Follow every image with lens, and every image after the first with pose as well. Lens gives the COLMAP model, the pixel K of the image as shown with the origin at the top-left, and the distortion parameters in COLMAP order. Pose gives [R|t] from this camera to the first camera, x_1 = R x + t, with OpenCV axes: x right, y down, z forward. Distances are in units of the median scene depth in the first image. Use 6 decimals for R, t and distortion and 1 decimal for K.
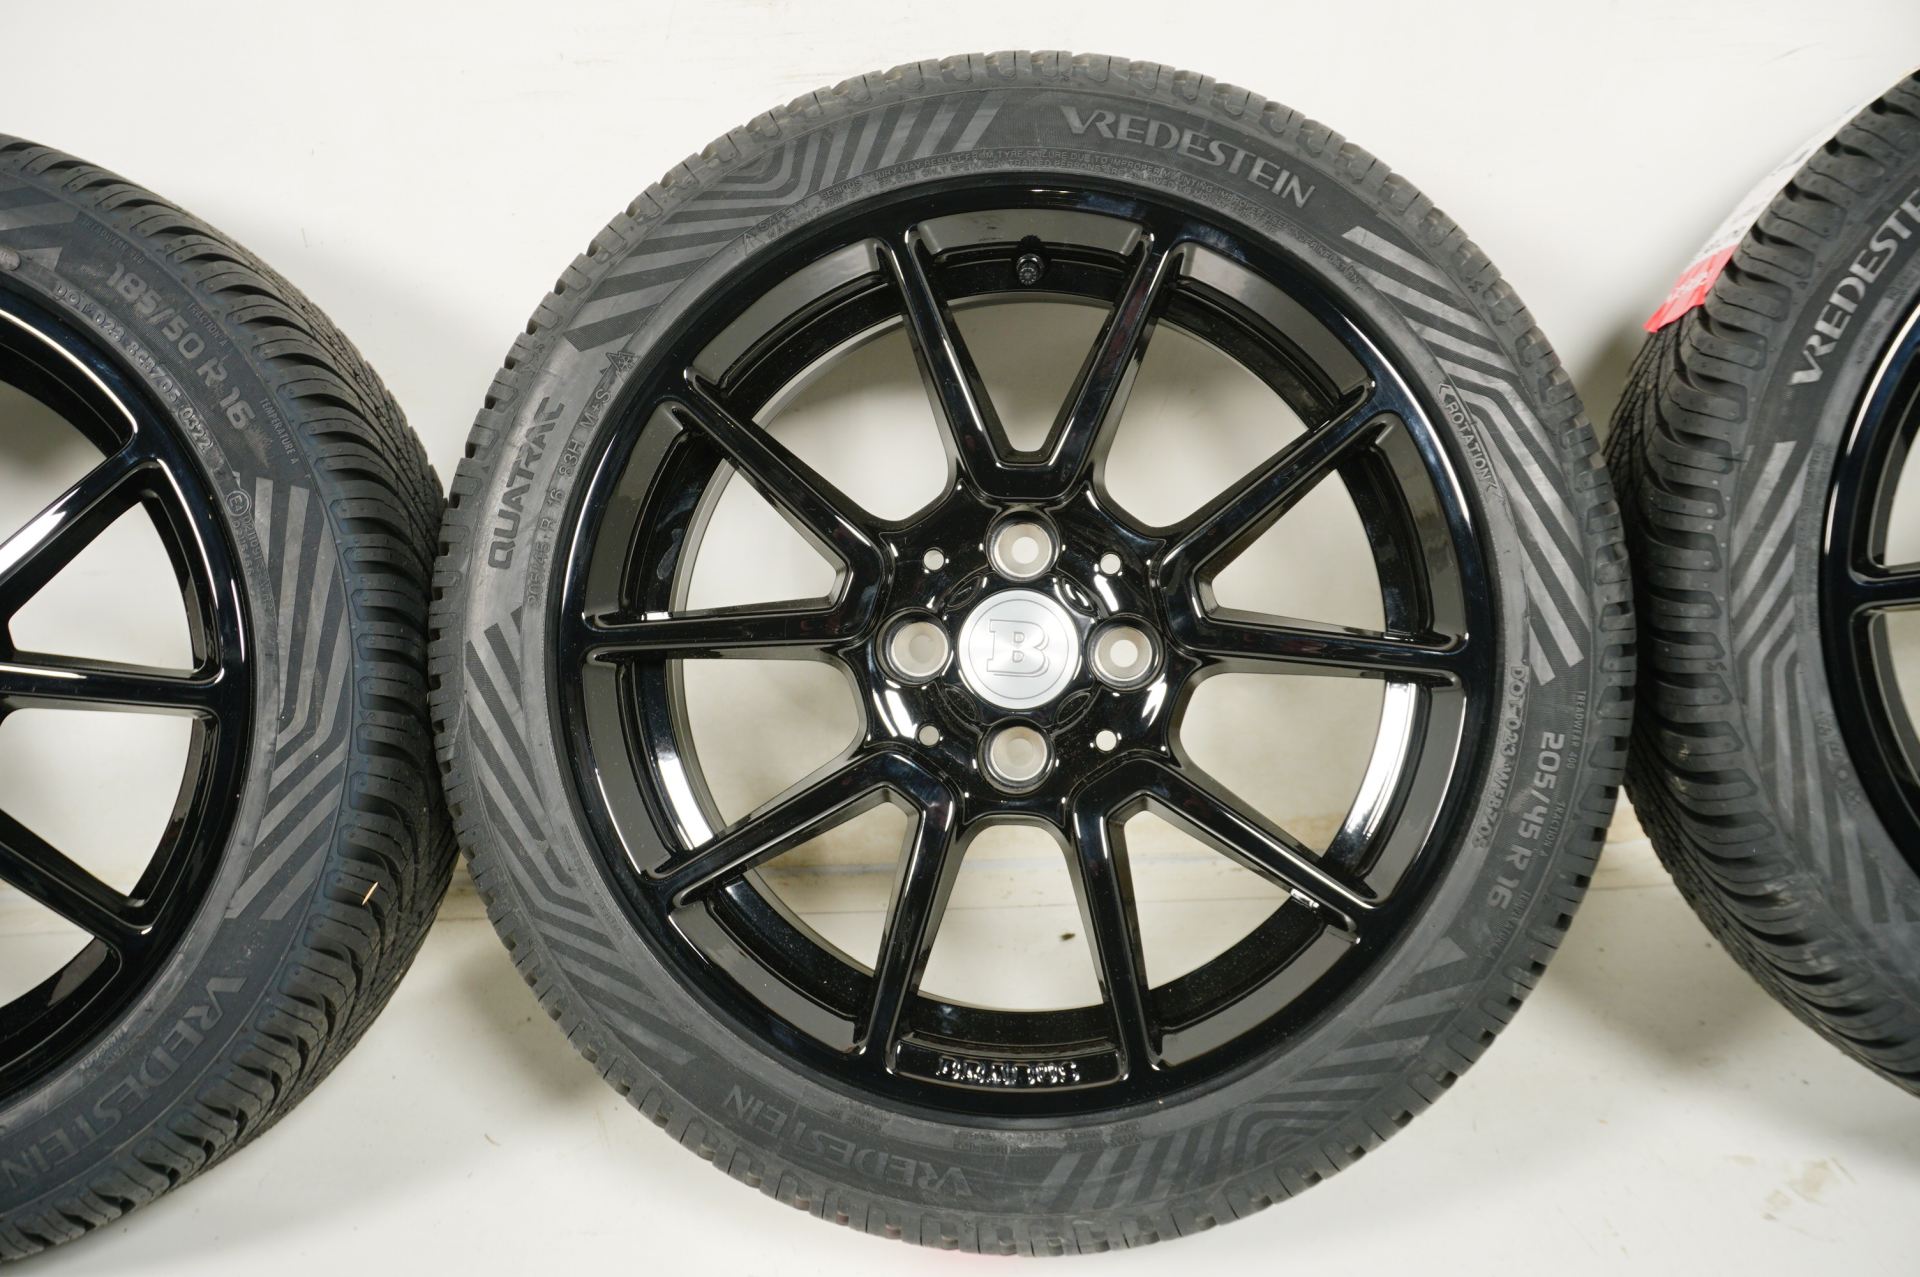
lens RADIAL K [[2071.6, 0, 917.7], [0, 2071.6, 665.5], [0, 0, 1]] dist [0.018578, 0.000000]
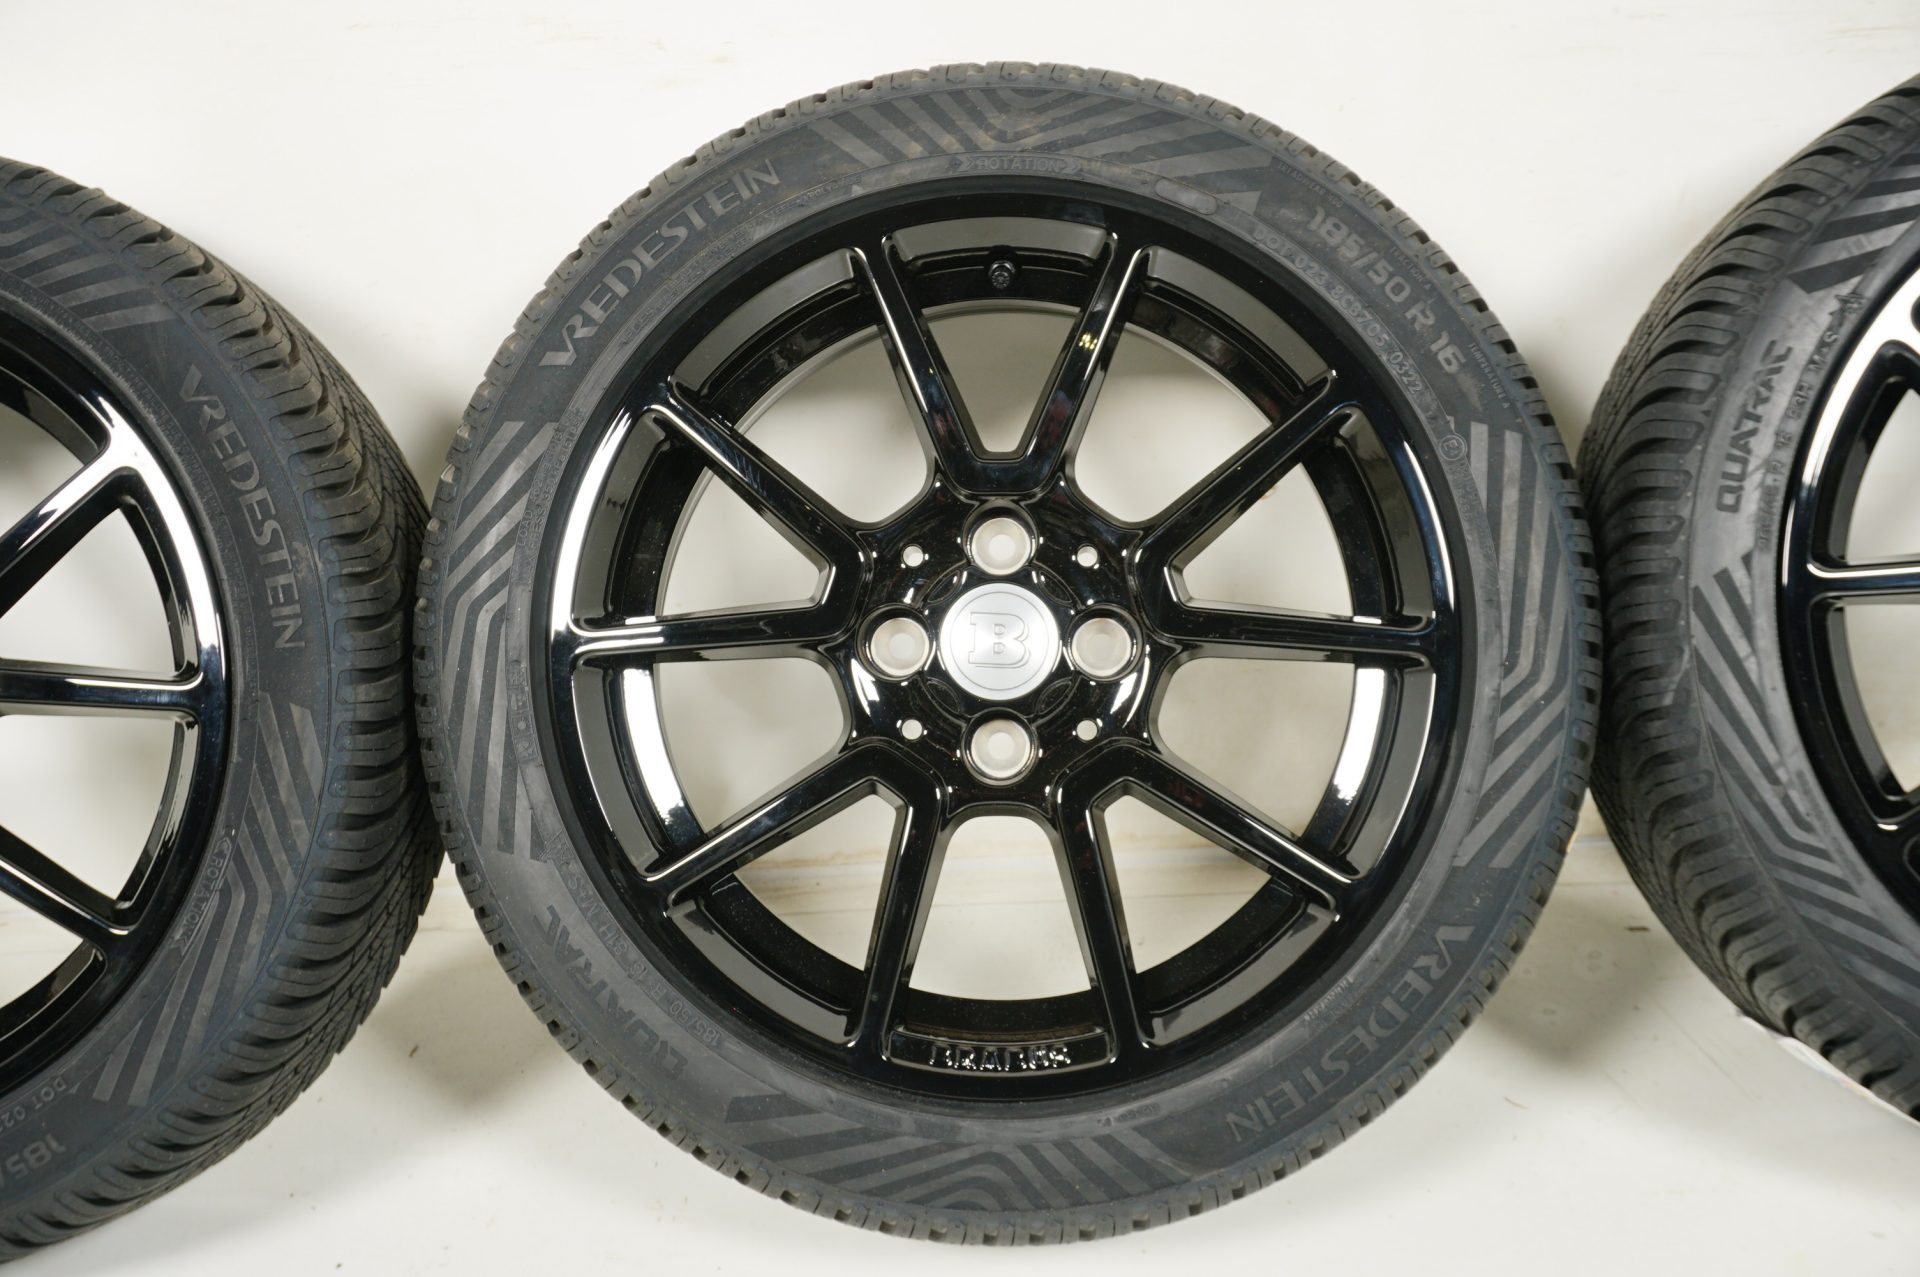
lens RADIAL K [[2071.6, 0, 954.3], [0, 2071.6, 639.7], [0, 0, 1]] dist [0.018578, 0.000000]
pose [[0.999211, -0.004644, 0.039431, -0.602777], [0.005042, 0.999937, -0.010007, 0.022094], [-0.039383, 0.010198, 0.999172, 0.020037]]
